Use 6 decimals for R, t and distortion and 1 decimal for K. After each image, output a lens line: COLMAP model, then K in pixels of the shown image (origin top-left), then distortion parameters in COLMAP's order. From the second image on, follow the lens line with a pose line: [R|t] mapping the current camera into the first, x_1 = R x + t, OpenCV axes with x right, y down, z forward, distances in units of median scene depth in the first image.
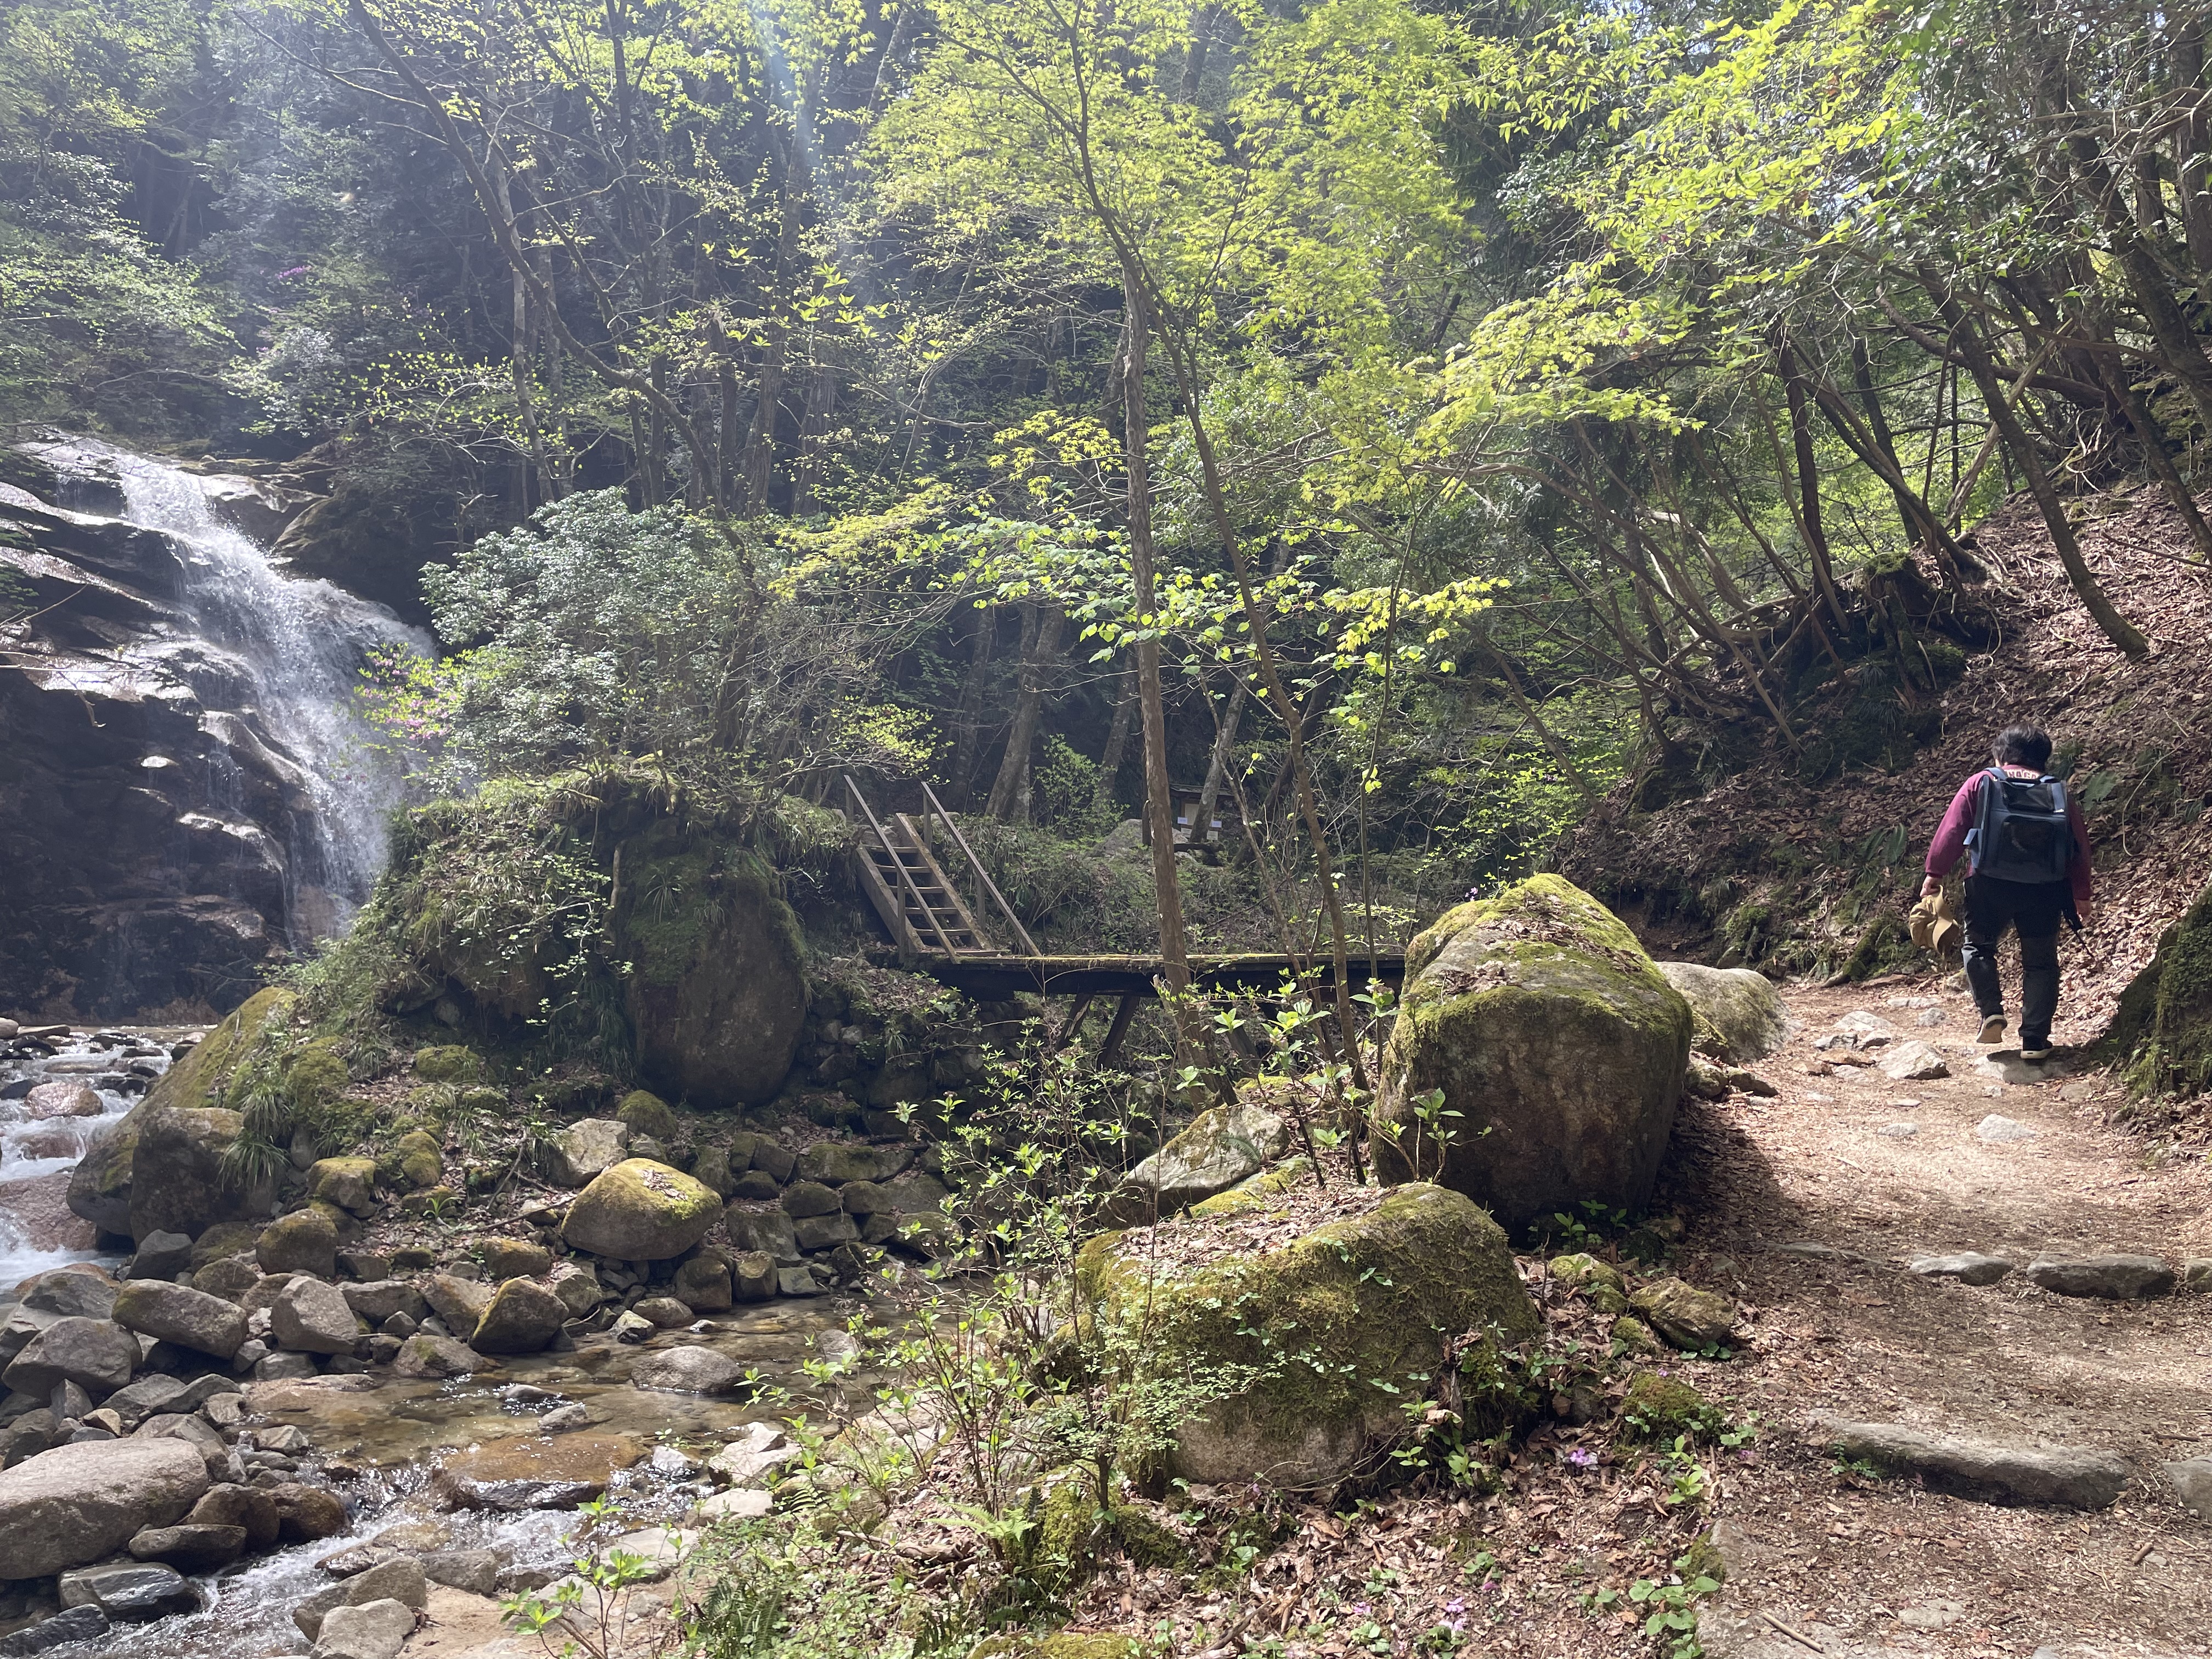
lens RADIAL K [[1657.6, 0, 1124.1], [0, 1657.6, 824.8], [0, 0, 1]] dist [0.067249, -0.082690]
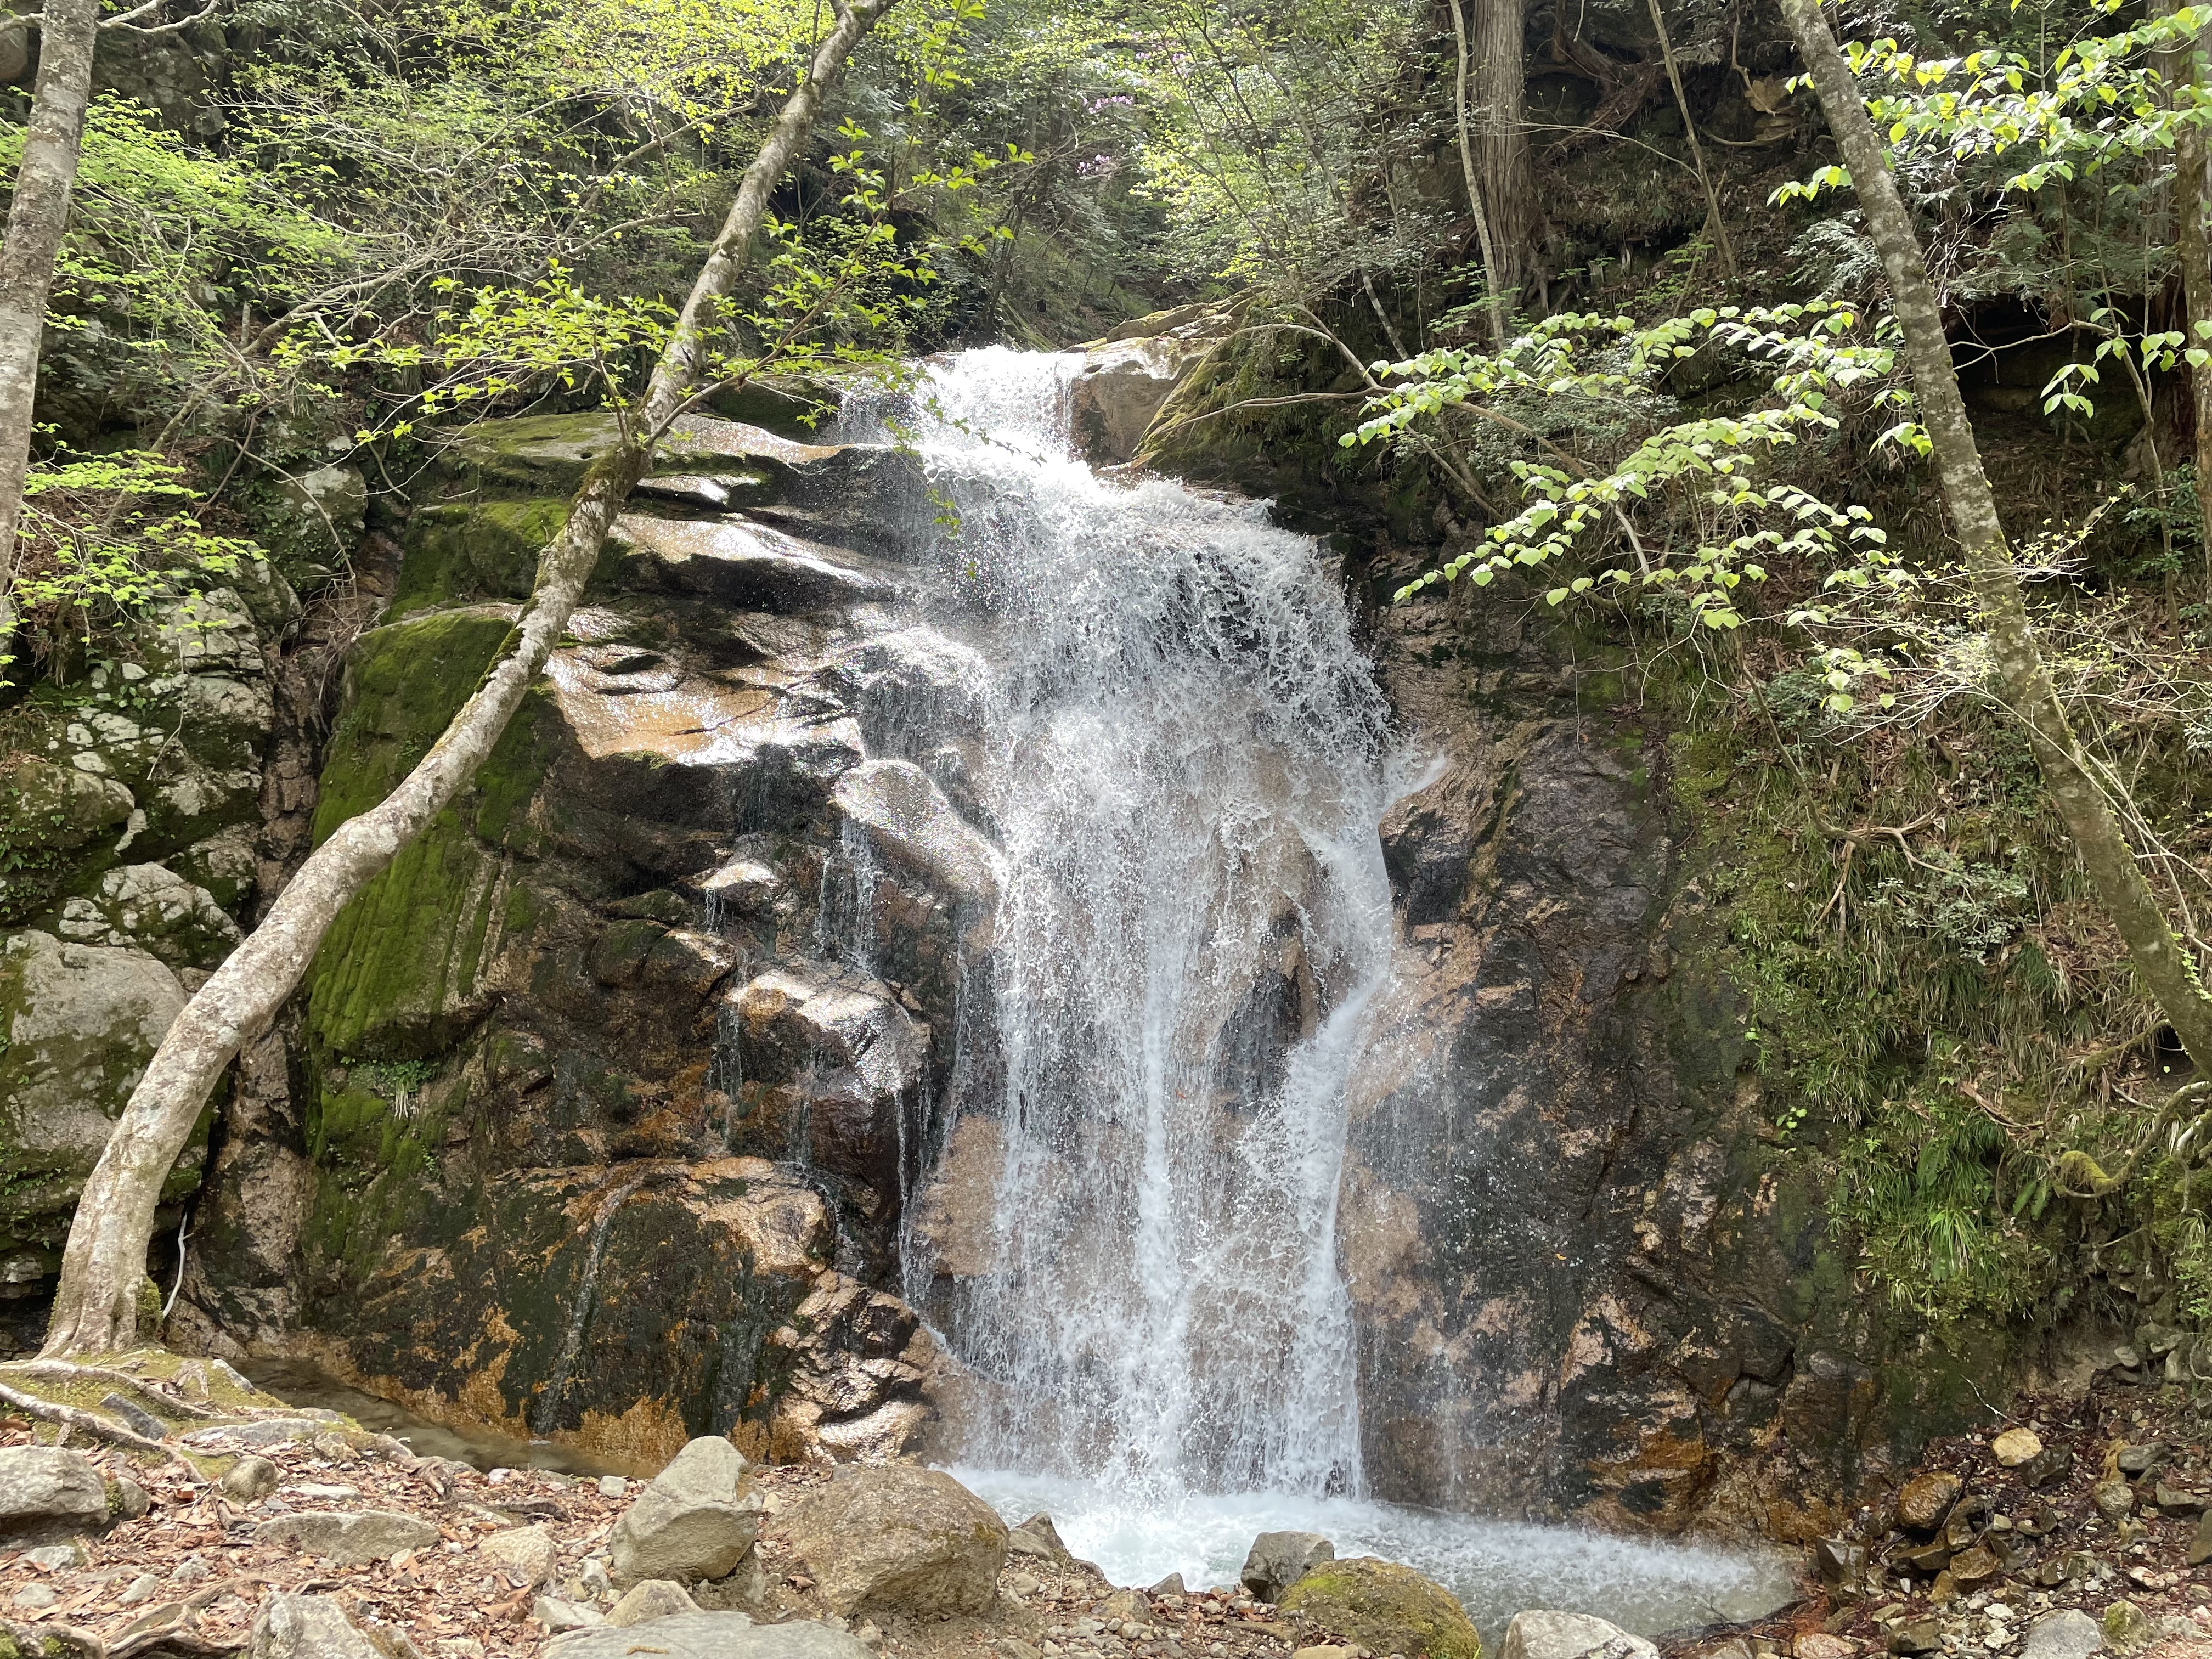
lens RADIAL K [[1657.6, 0, 1120.9], [0, 1657.6, 843.9], [0, 0, 1]] dist [0.067249, -0.082690]
pose [[0.640724, -0.046656, -0.766353, -0.197825], [0.077611, 0.996975, 0.004192, -0.075384], [0.763839, -0.062163, 0.642406, 1.438110]]
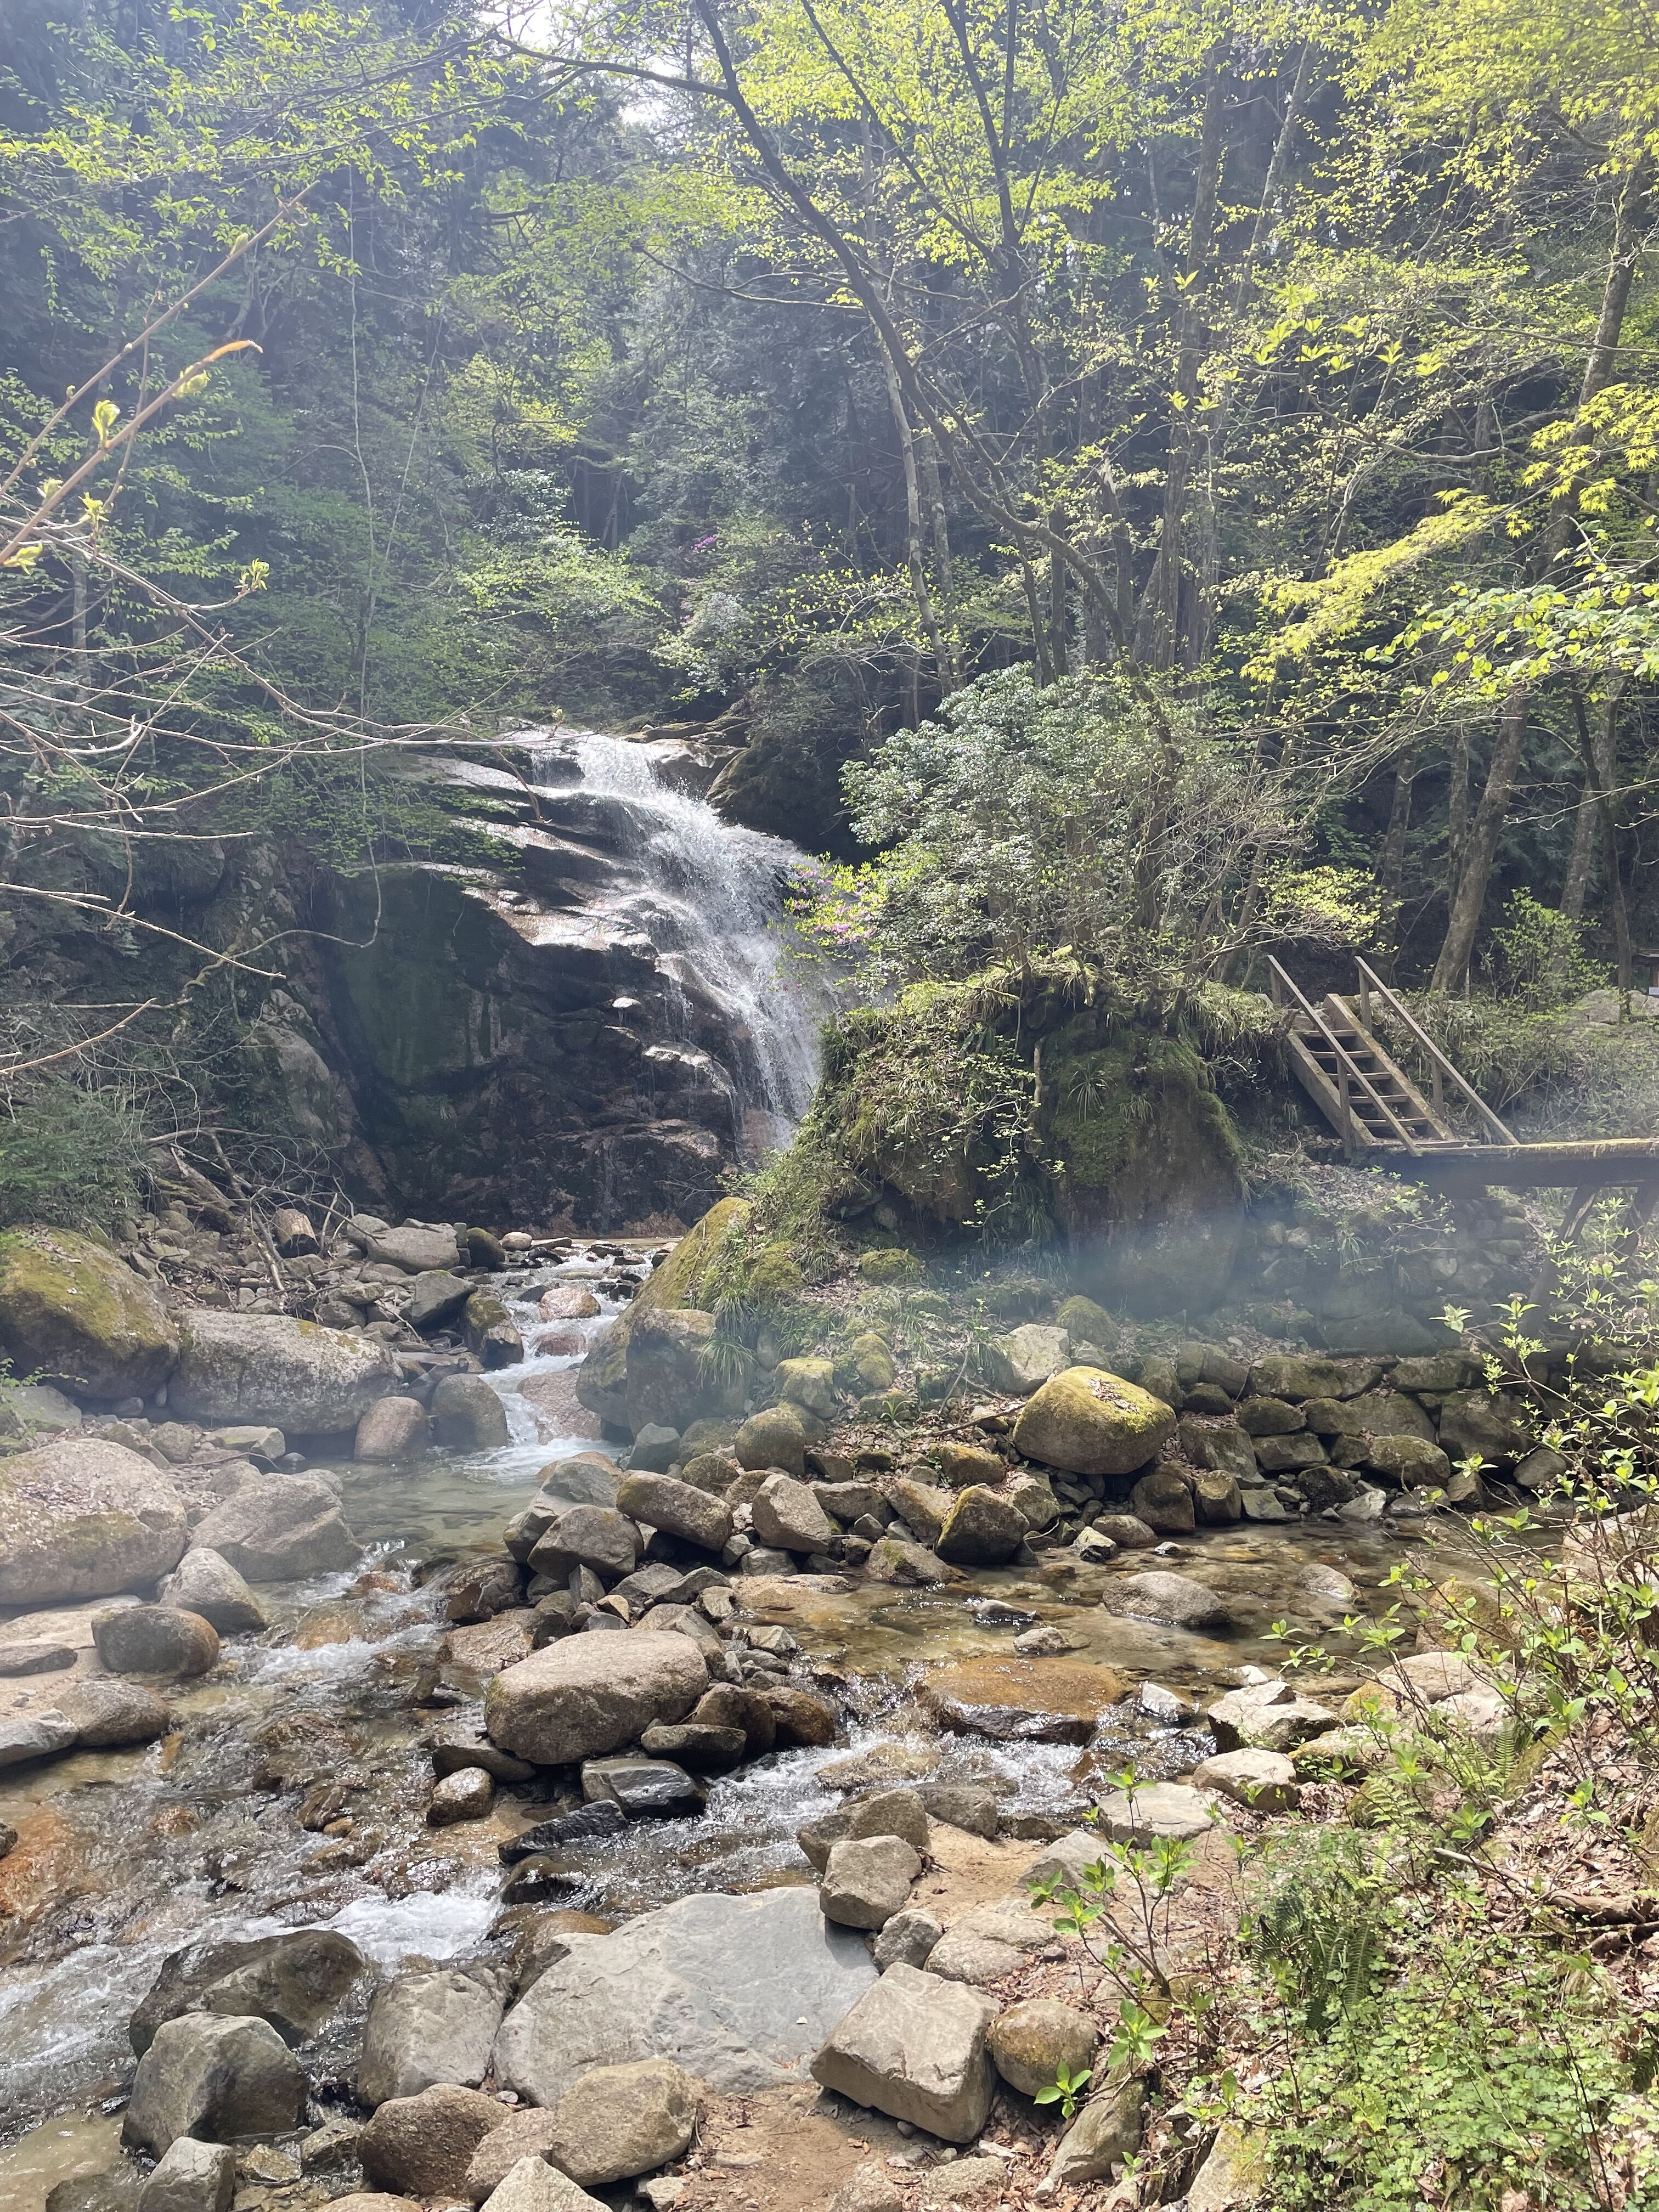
lens RADIAL K [[1657.6, 0, 828.9], [0, 1657.6, 1095.7], [0, 0, 1]] dist [0.067249, -0.082690]
pose [[0.918527, -0.045591, -0.392721, -0.042439], [0.058771, 0.998038, 0.021594, 0.015981], [0.390966, -0.042915, 0.919404, 0.074927]]
